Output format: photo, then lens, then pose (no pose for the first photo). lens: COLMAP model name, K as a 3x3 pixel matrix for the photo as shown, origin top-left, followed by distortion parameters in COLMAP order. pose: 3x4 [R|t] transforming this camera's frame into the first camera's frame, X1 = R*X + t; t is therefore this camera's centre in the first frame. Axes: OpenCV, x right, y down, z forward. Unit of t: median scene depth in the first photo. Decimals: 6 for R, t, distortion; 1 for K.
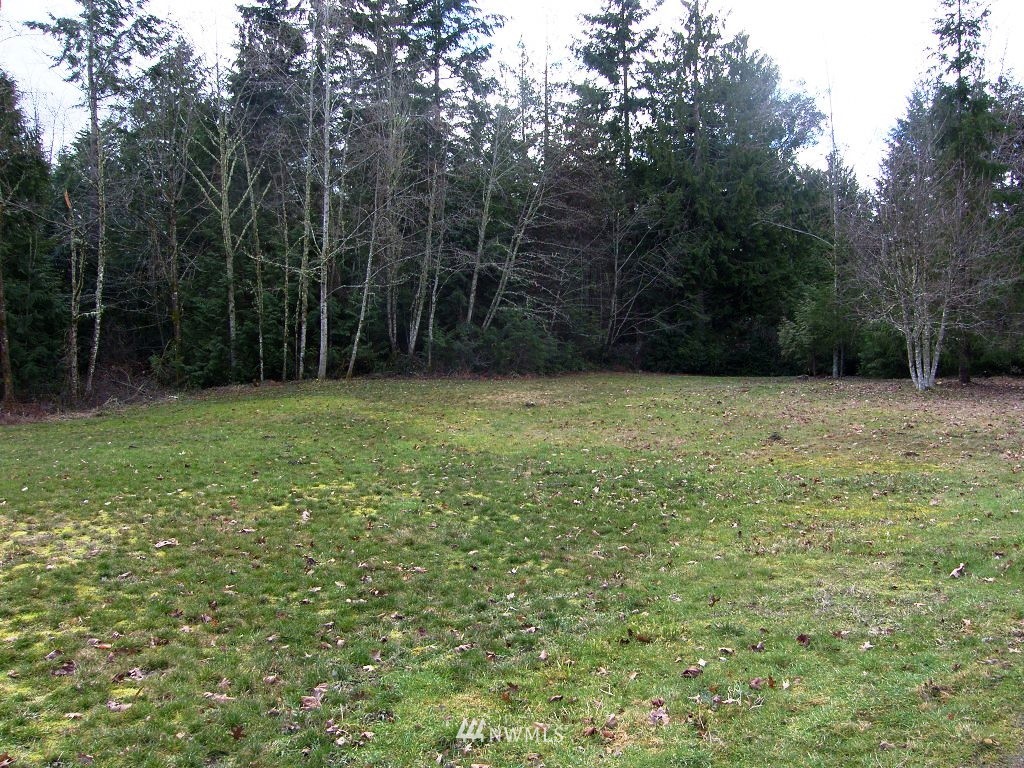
lens RADIAL K [[885.6, 0, 519.8], [0, 885.6, 388.4], [0, 0, 1]] dist [-0.180119, 0.136194]
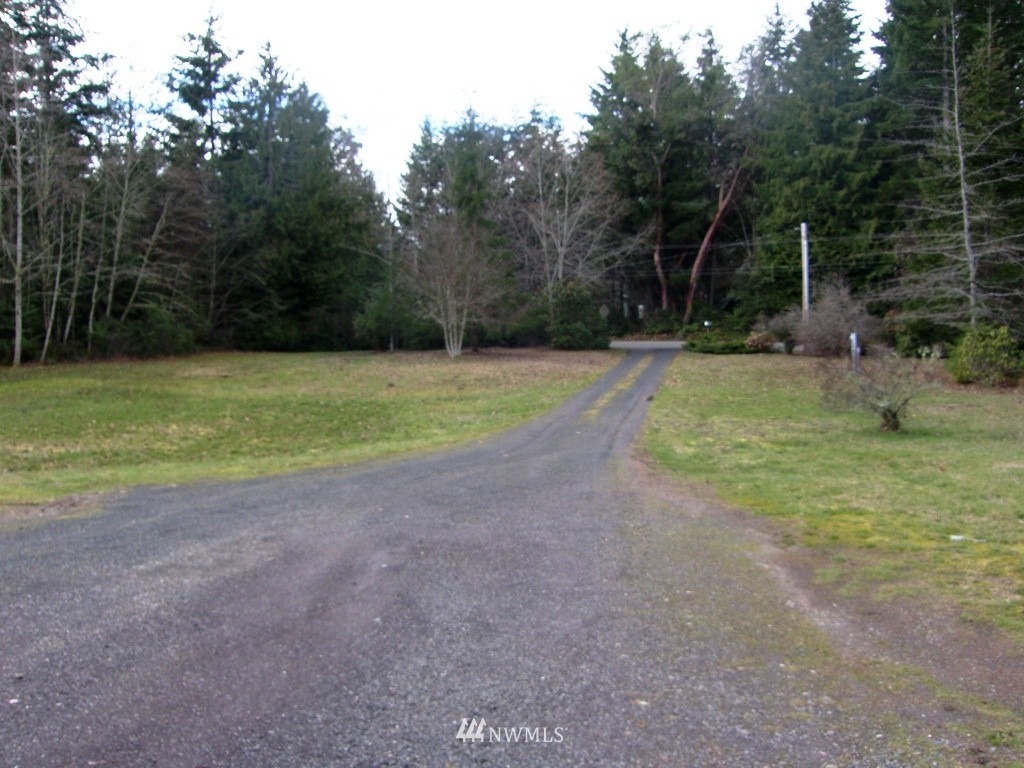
lens RADIAL K [[885.6, 0, 513.2], [0, 885.6, 379.2], [0, 0, 1]] dist [-0.180119, 0.136194]
pose [[0.855127, -0.046276, 0.516349, -0.169398], [0.036117, 0.998906, 0.029709, -0.001410], [-0.517158, -0.006756, 0.855863, -0.282450]]
